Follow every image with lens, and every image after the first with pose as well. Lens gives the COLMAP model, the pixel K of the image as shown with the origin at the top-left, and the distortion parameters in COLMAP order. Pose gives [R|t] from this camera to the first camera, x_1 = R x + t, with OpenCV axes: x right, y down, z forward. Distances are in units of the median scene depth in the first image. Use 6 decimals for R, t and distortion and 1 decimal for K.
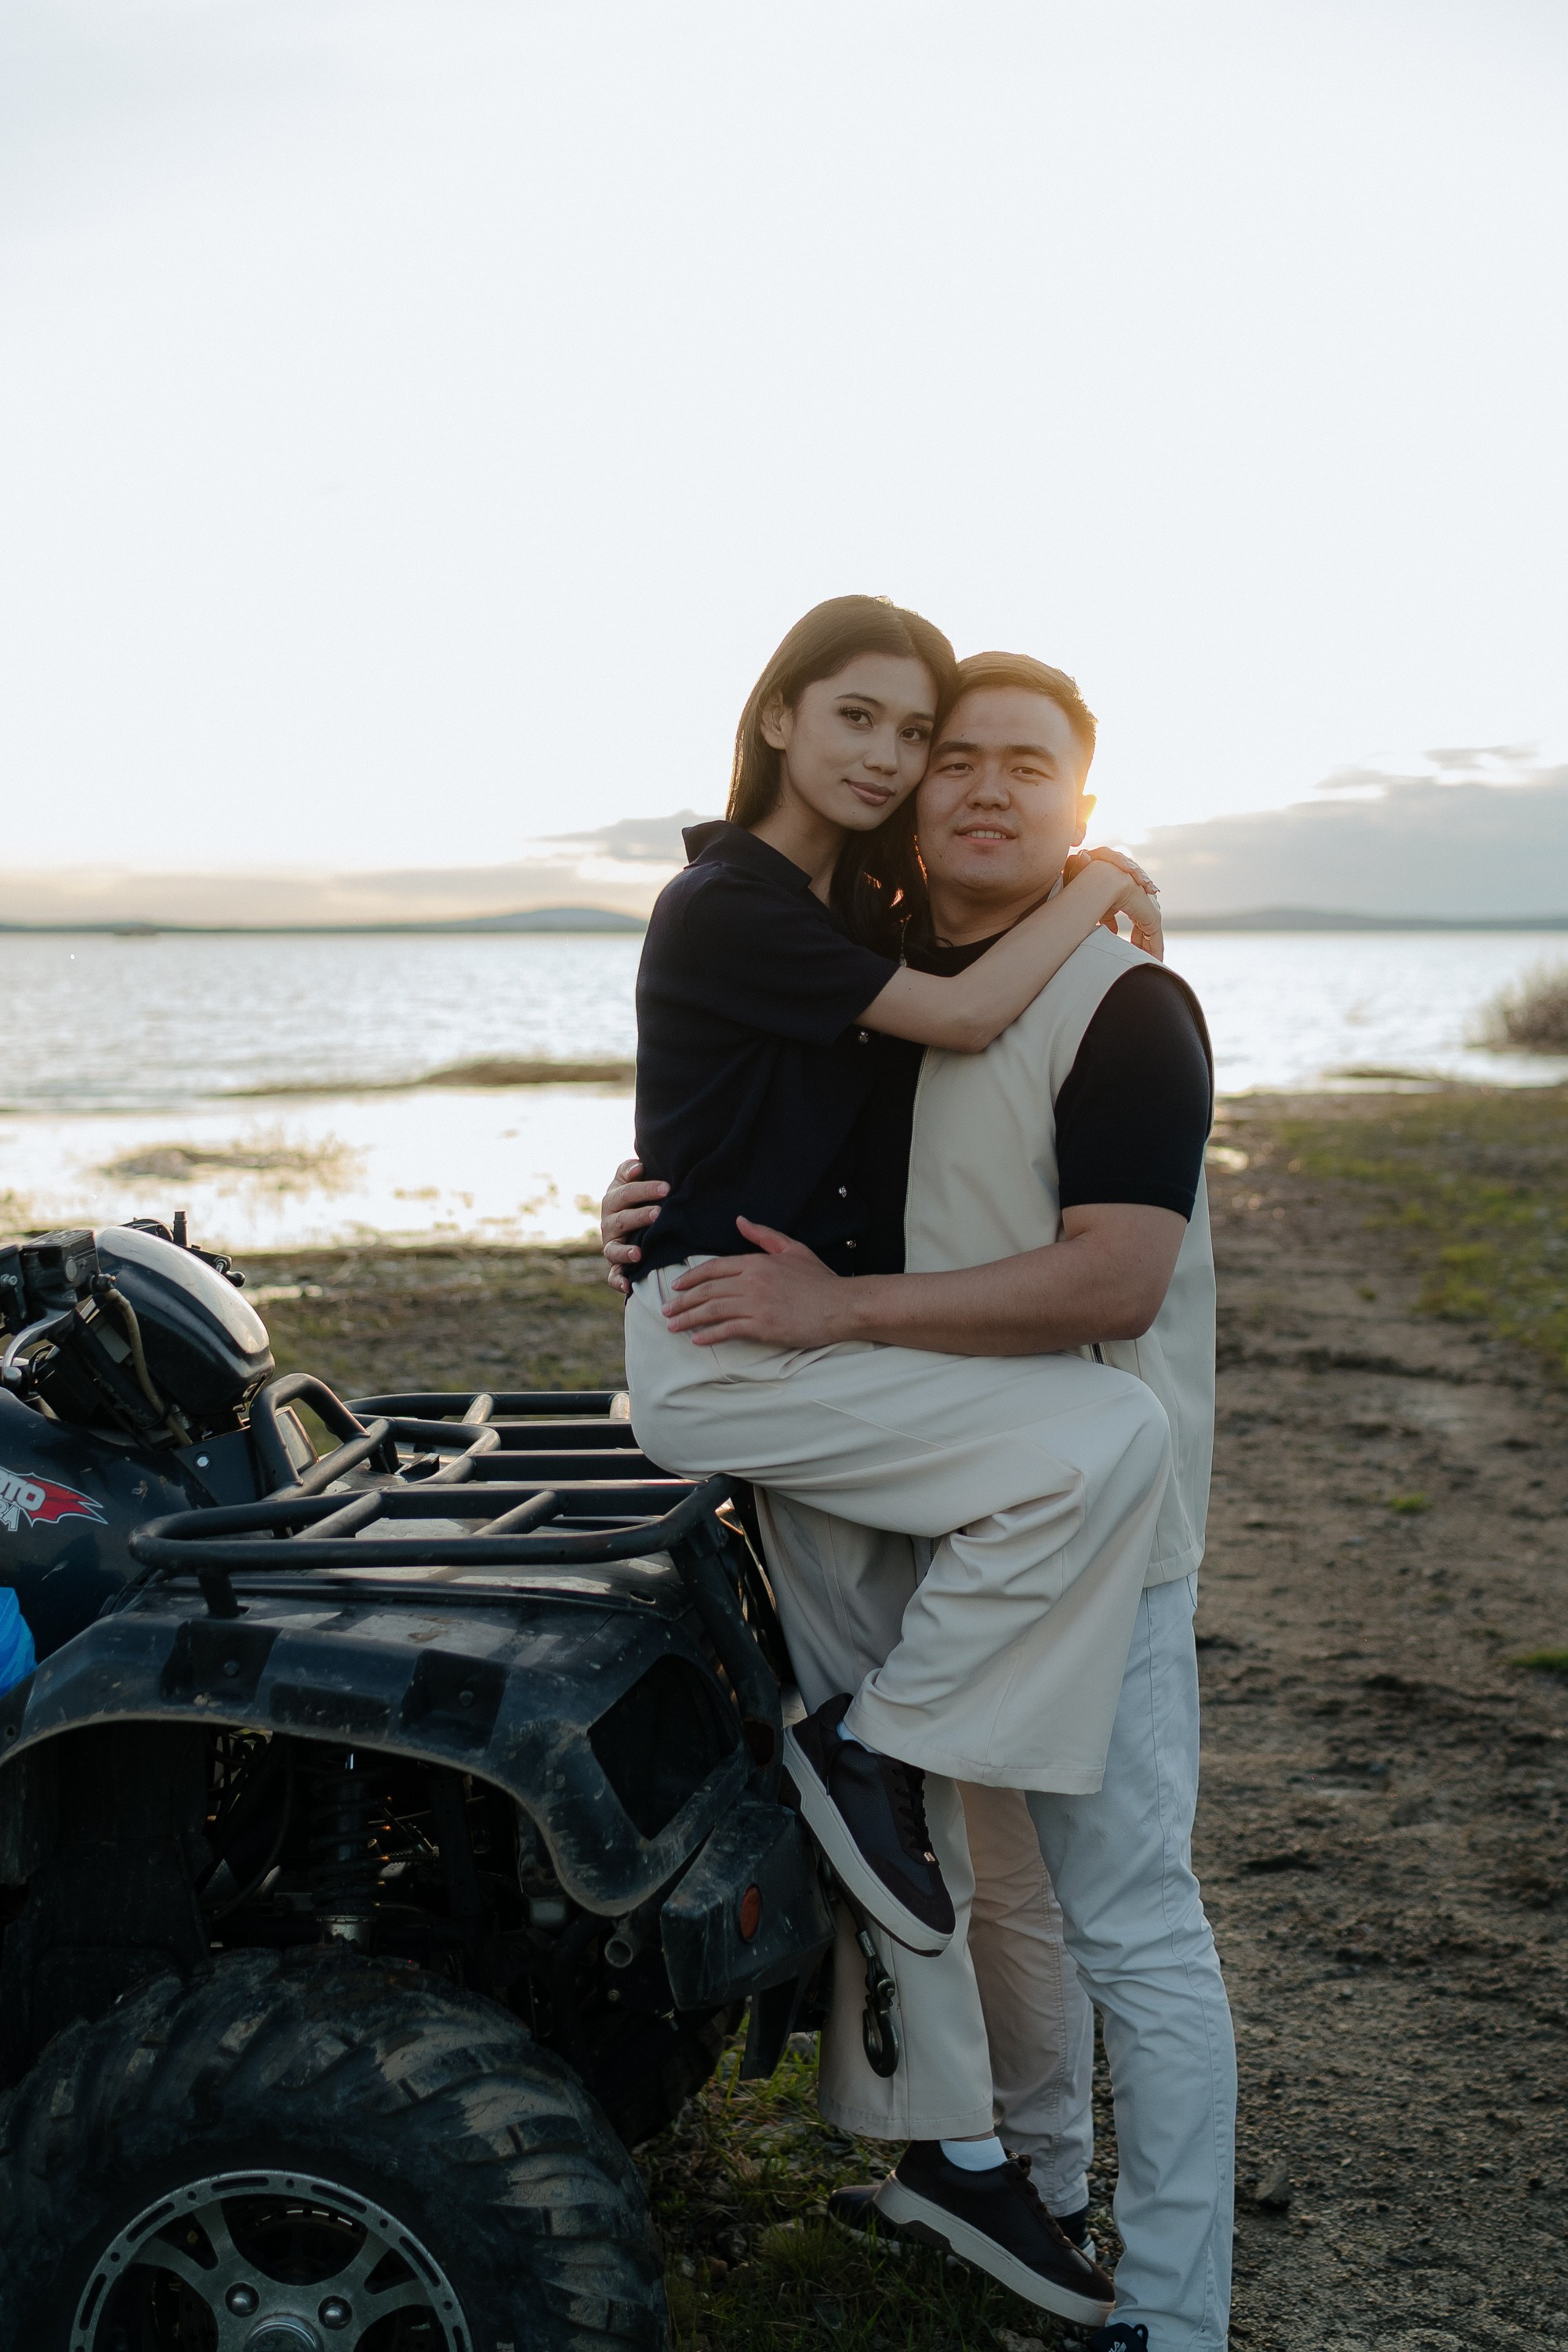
lens RADIAL K [[2874.1, 0, 794.9], [0, 2874.1, 865.4], [0, 0, 1]] dist [-0.099831, 0.131604]
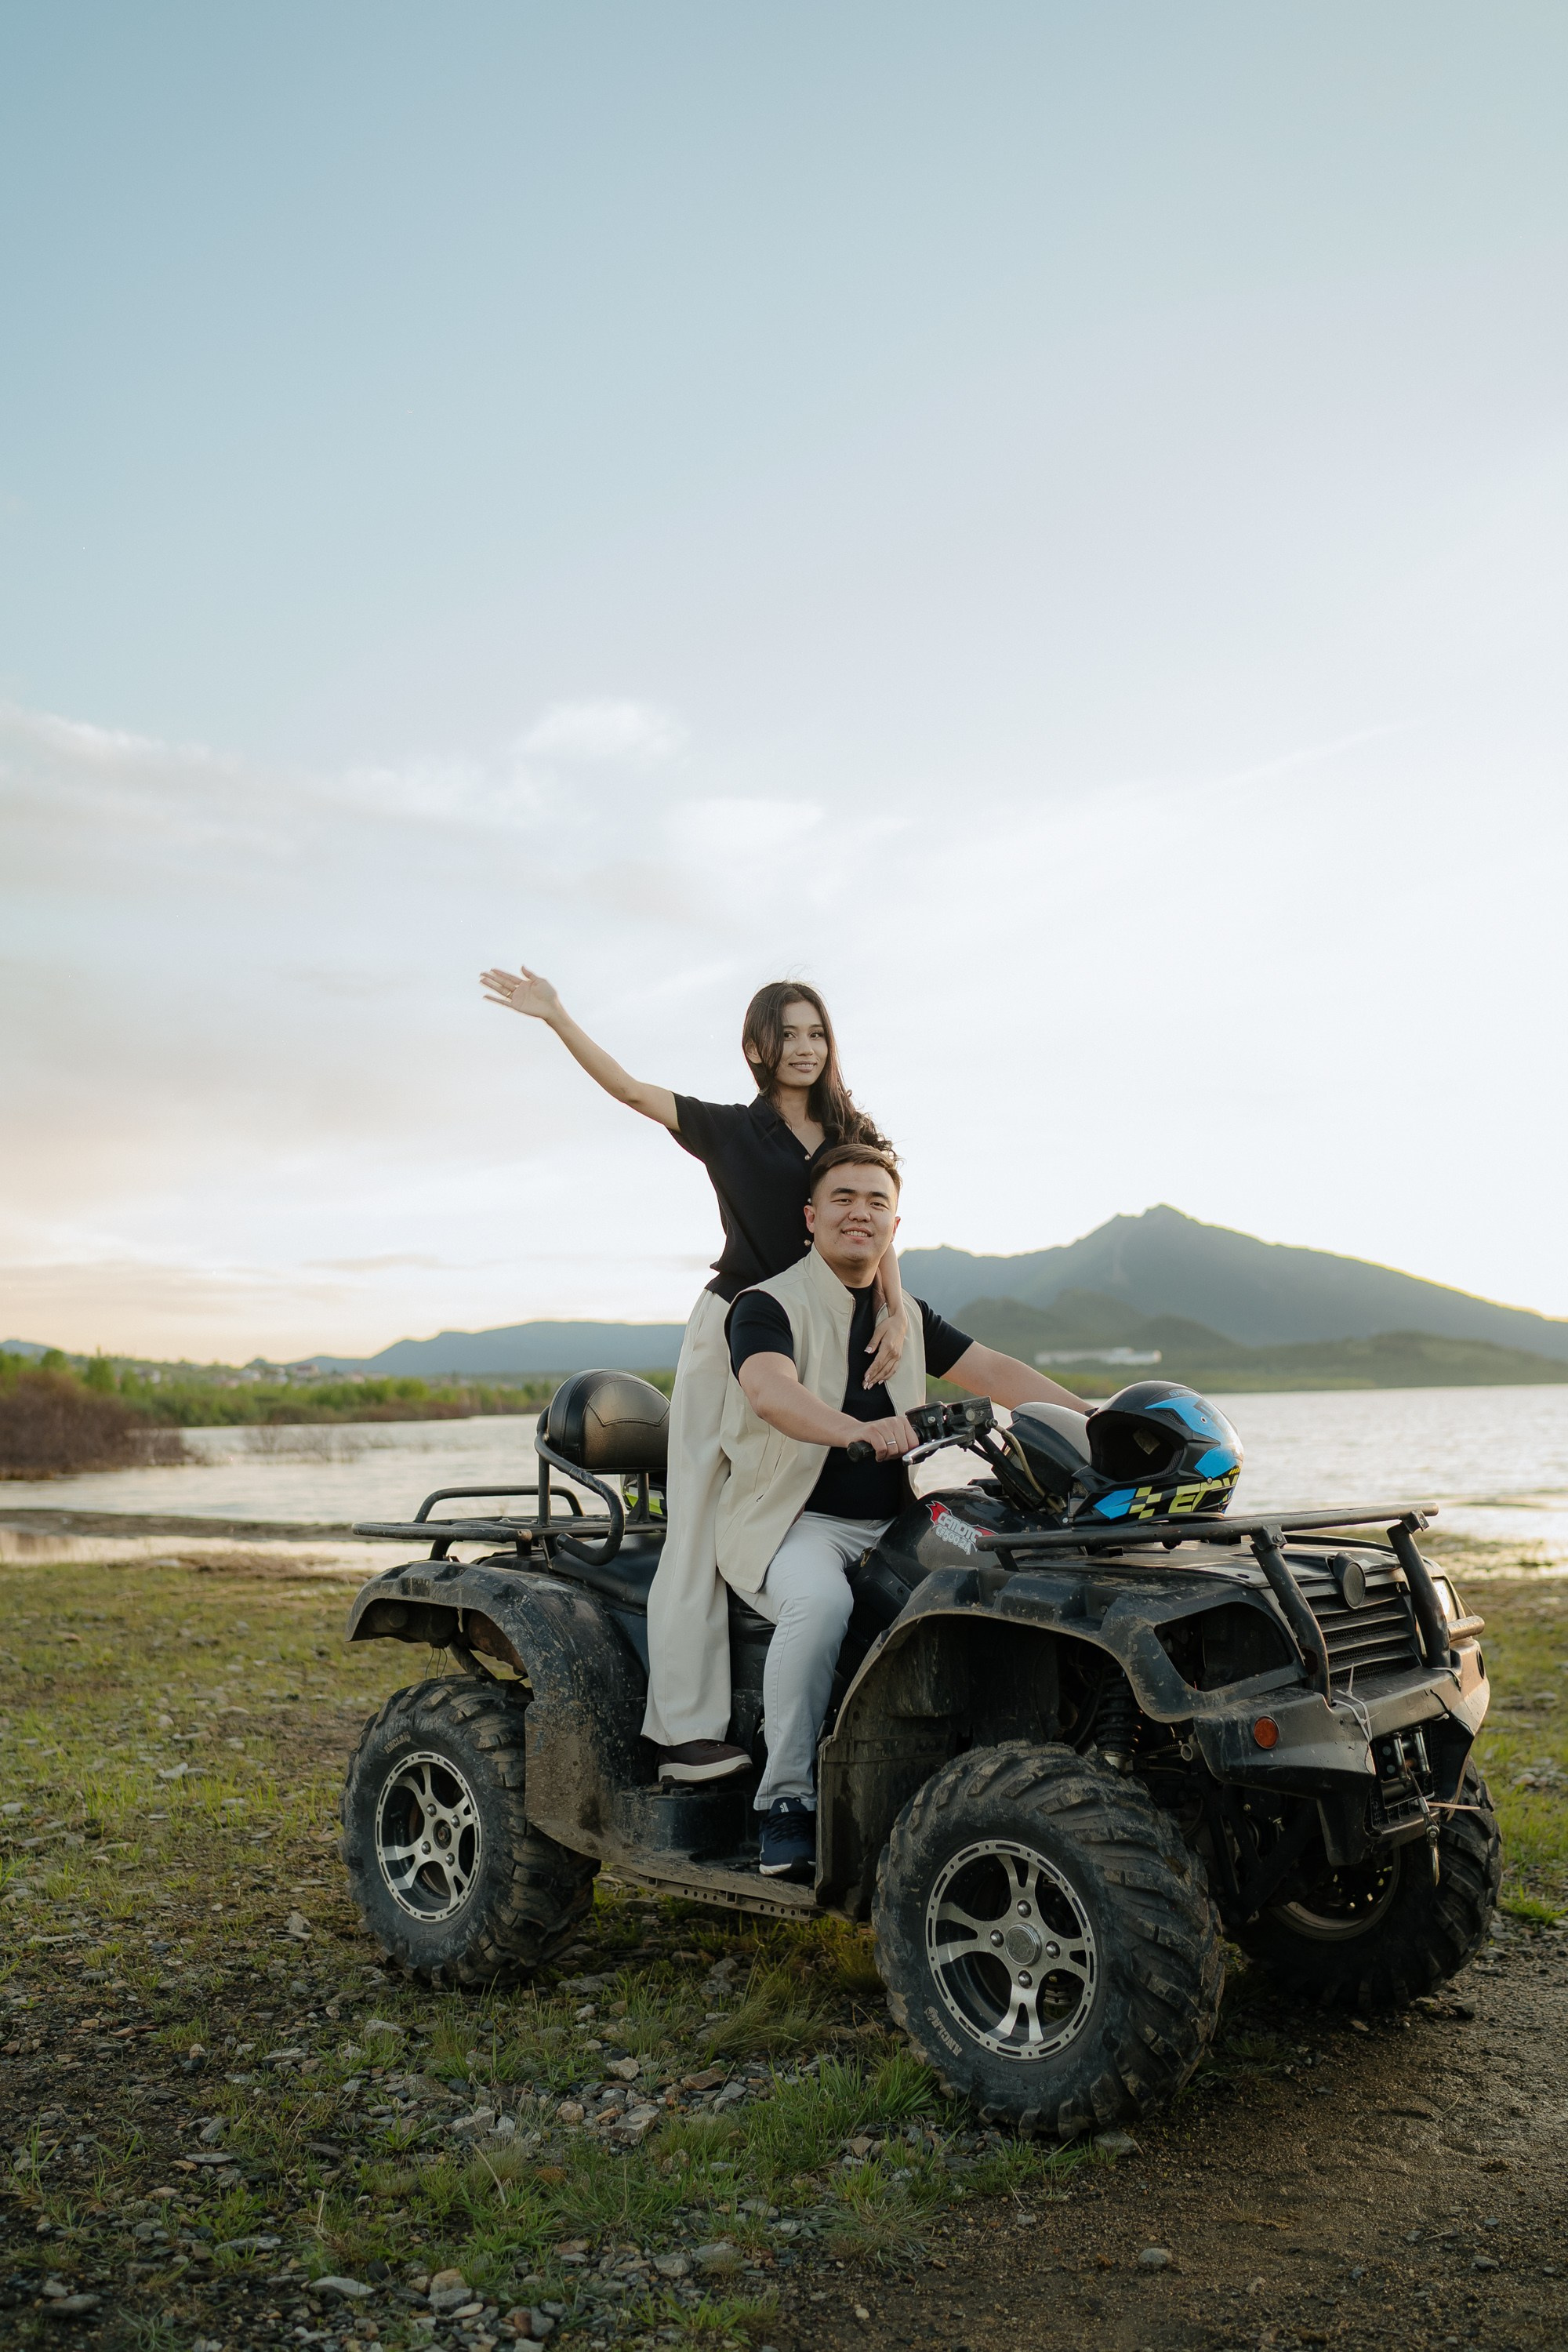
lens RADIAL K [[2219.7, 0, 784.0], [0, 2219.7, 1176.0], [0, 0, 1]] dist [-0.100472, 0.116199]
pose [[0.782252, -0.111512, -0.612901, 0.565625], [0.058955, 0.992684, -0.105365, 0.130364], [0.620167, 0.046289, 0.783103, -0.252680]]
